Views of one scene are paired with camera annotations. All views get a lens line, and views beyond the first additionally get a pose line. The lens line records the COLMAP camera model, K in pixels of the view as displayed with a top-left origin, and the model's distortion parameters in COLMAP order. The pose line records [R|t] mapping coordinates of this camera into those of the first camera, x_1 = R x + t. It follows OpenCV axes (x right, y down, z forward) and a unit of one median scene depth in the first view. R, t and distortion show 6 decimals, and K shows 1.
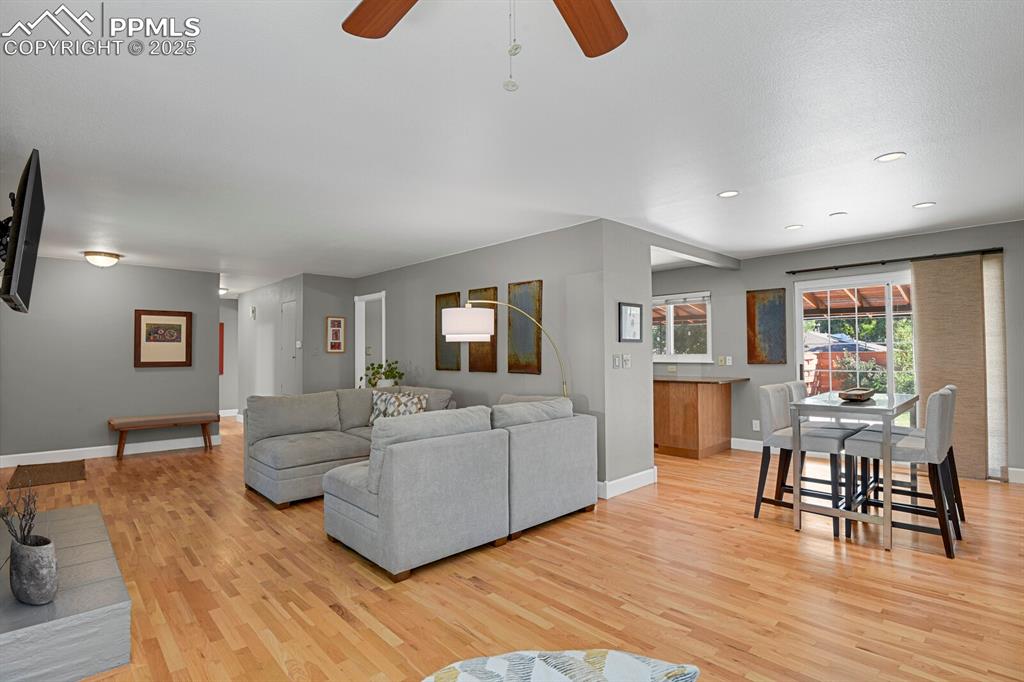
lens RADIAL K [[500.5, 0, 518.2], [0, 500.5, 342.6], [0, 0, 1]] dist [-0.021045, -0.000355]
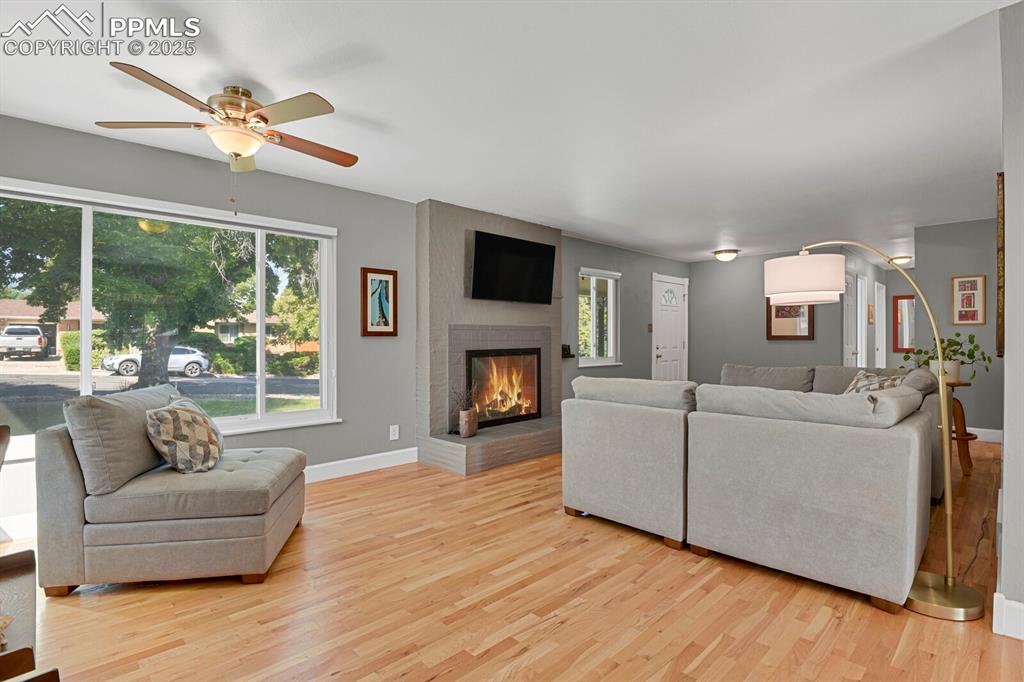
lens RADIAL K [[500.5, 0, 518.4], [0, 500.5, 338.2], [0, 0, 1]] dist [-0.021045, -0.000355]
pose [[0.017548, 0.007964, -0.999814, 0.786222], [0.022152, 0.999720, 0.008352, 0.043293], [0.999601, -0.022294, 0.017367, 0.732097]]
